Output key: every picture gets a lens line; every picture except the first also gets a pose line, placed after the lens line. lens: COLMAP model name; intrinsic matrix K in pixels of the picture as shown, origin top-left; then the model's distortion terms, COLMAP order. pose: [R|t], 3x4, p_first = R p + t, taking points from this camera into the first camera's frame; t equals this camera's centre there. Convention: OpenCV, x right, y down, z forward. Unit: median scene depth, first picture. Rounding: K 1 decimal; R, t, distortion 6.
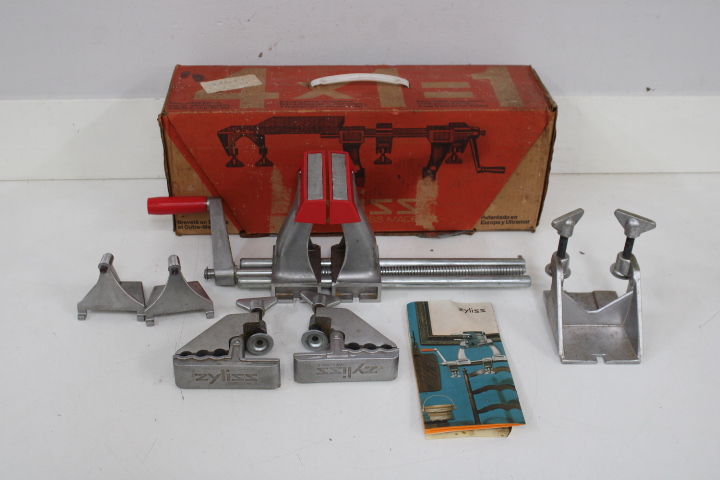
lens RADIAL K [[967.1, 0, 362.9], [0, 967.1, 241.3], [0, 0, 1]] dist [-0.029008, 0.000000]
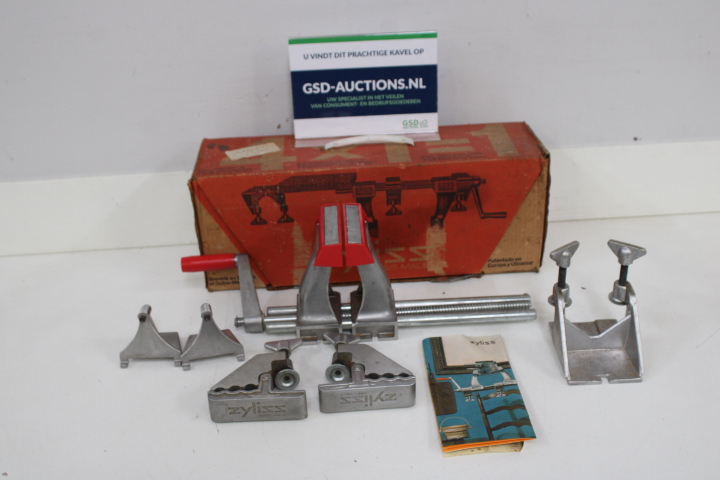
lens RADIAL K [[929.7, 0, 361.8], [0, 929.7, 236.9], [0, 0, 1]] dist [-0.042824, 0.000000]
pose [[0.998142, -0.053561, -0.029065, 0.014287], [0.050169, 0.992992, -0.107006, 0.056835], [0.034592, 0.105349, 0.993833, -0.044004]]
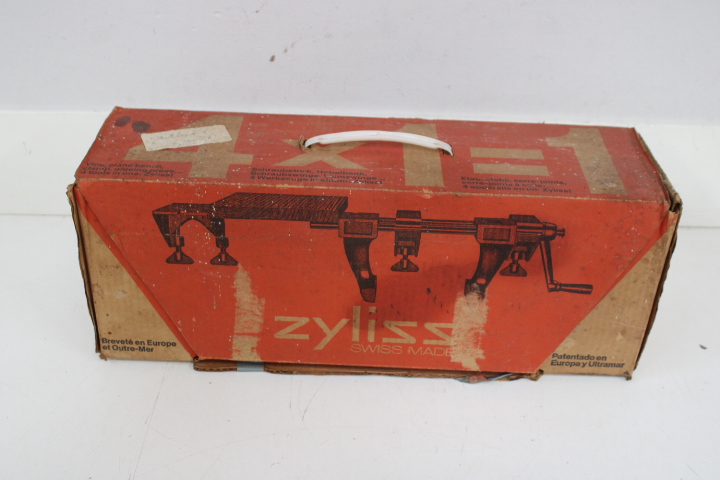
lens RADIAL K [[929.7, 0, 360.6], [0, 929.7, 233.8], [0, 0, 1]] dist [-0.042824, 0.000000]
pose [[0.996531, 0.053506, -0.063747, 0.030739], [-0.055795, 0.997840, -0.034684, -0.083877], [0.061753, 0.038121, 0.997363, 0.381251]]
